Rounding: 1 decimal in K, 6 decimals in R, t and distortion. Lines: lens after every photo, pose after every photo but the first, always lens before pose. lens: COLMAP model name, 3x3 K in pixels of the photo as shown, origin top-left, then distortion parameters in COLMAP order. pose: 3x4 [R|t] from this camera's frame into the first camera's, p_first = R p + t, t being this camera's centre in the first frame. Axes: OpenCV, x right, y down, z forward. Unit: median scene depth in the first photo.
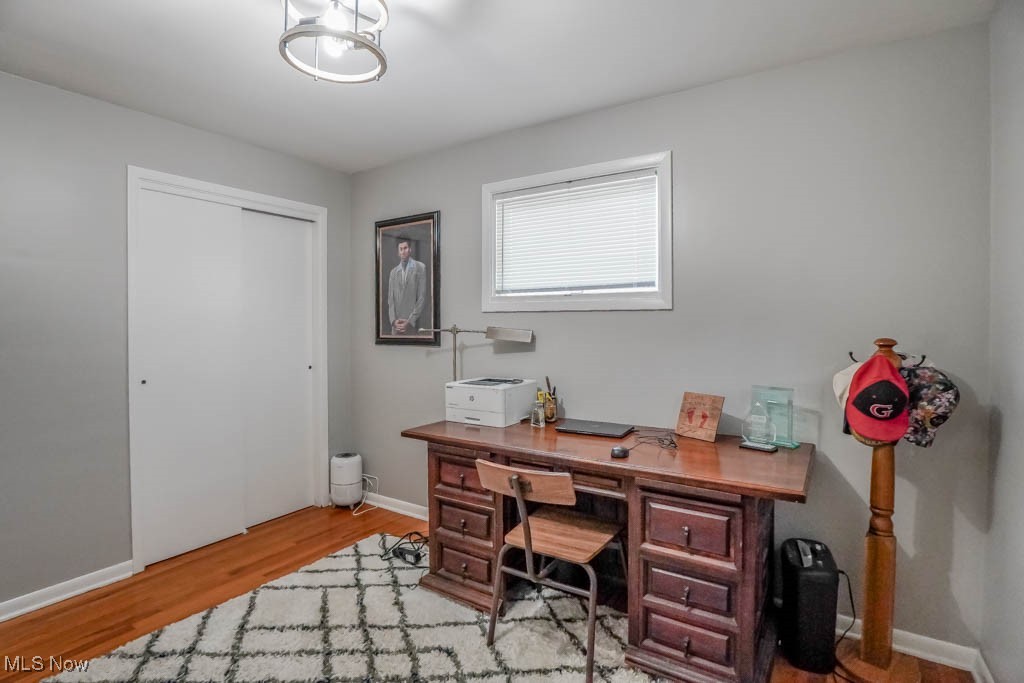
lens RADIAL K [[490.5, 0, 512.0], [0, 490.5, 341.5], [0, 0, 1]] dist [-0.037939, 0.000473]
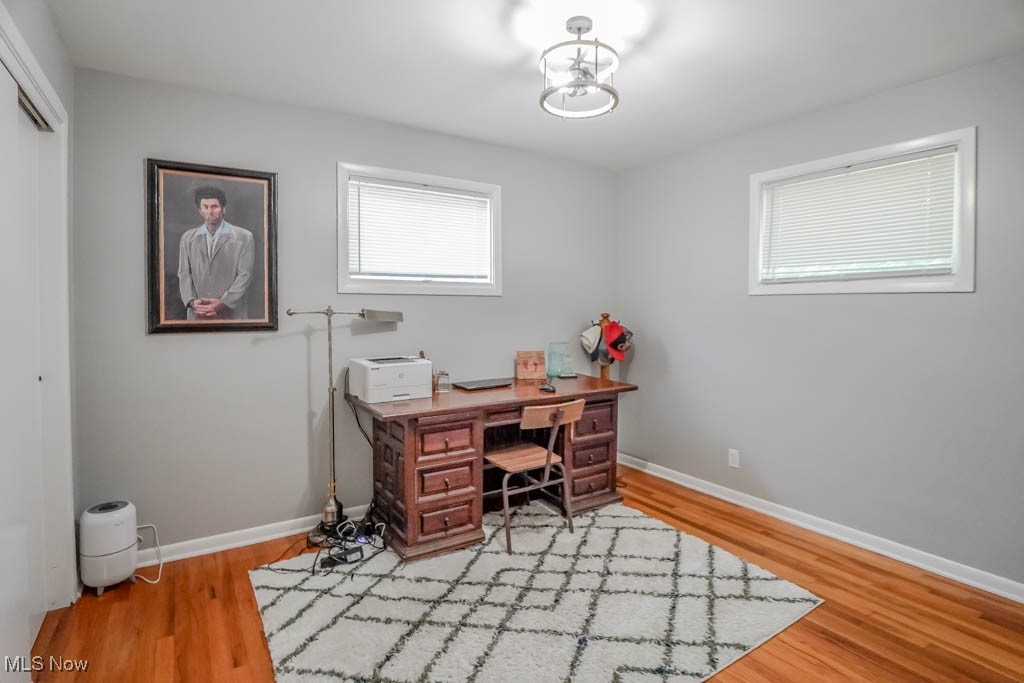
lens RADIAL K [[503.6, 0, 496.4], [0, 503.6, 322.9], [0, 0, 1]] dist [-0.021652, 0.001329]
pose [[0.435398, -0.032033, 0.899668, -0.899169], [0.025700, 0.999402, 0.023147, -0.017939], [-0.899871, 0.013043, 0.435961, 0.313078]]
